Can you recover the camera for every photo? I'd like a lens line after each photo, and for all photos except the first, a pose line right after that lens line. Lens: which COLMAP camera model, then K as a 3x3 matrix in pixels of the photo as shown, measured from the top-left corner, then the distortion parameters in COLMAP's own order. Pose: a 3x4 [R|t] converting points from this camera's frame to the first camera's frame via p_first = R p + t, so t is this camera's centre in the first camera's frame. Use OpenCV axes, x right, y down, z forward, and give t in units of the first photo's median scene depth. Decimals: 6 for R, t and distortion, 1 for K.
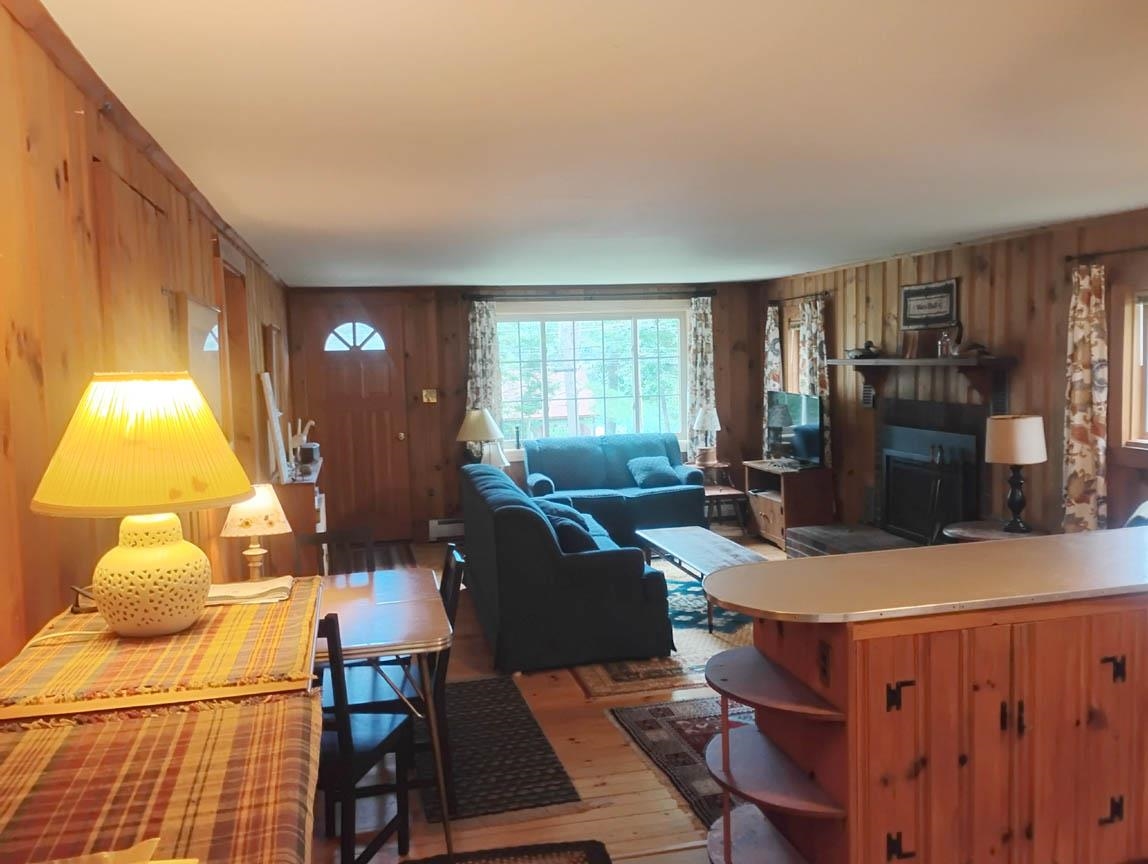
lens RADIAL K [[952.8, 0, 587.7], [0, 952.8, 429.5], [0, 0, 1]] dist [0.093844, -0.134784]
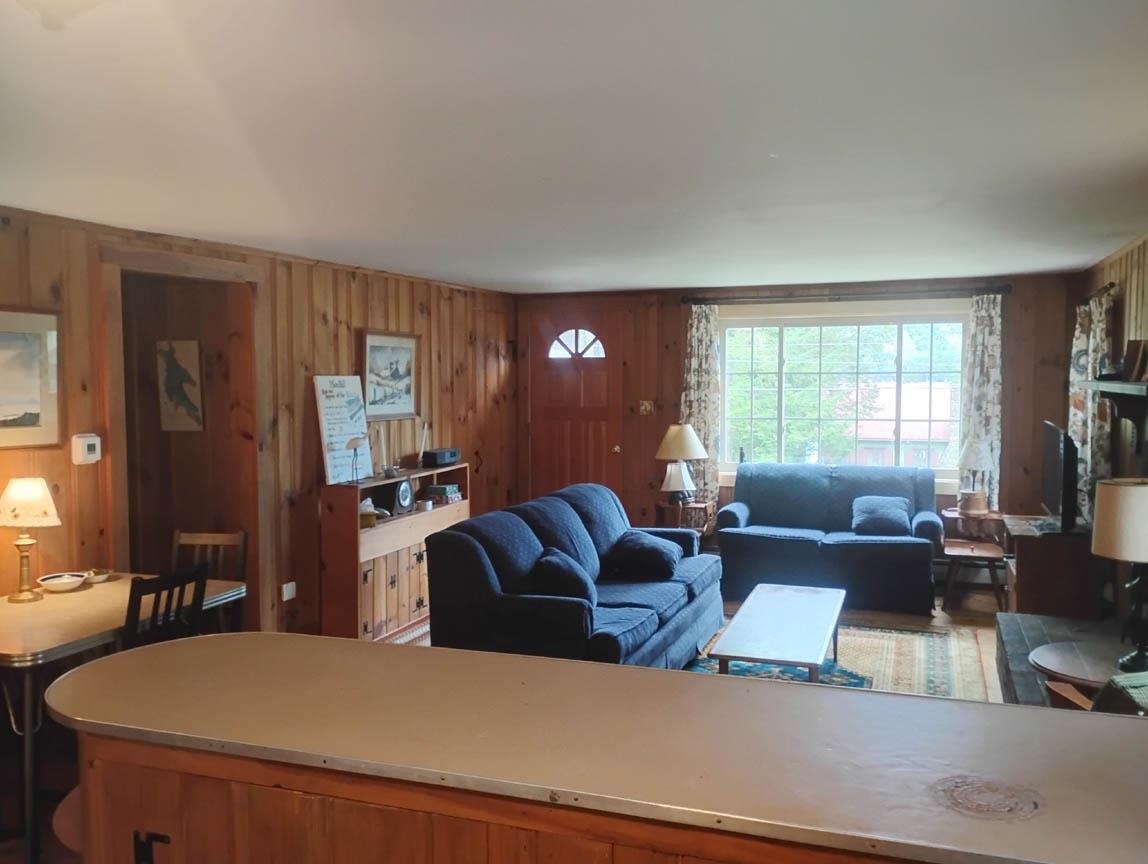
lens RADIAL K [[965.4, 0, 574.0], [0, 965.4, 432.0], [0, 0, 1]] dist [0.052548, -0.040101]
pose [[0.828710, 0.058889, -0.556571, 0.301766], [-0.064067, 0.997894, 0.010190, -0.016855], [0.555999, 0.027214, 0.830737, 0.183304]]
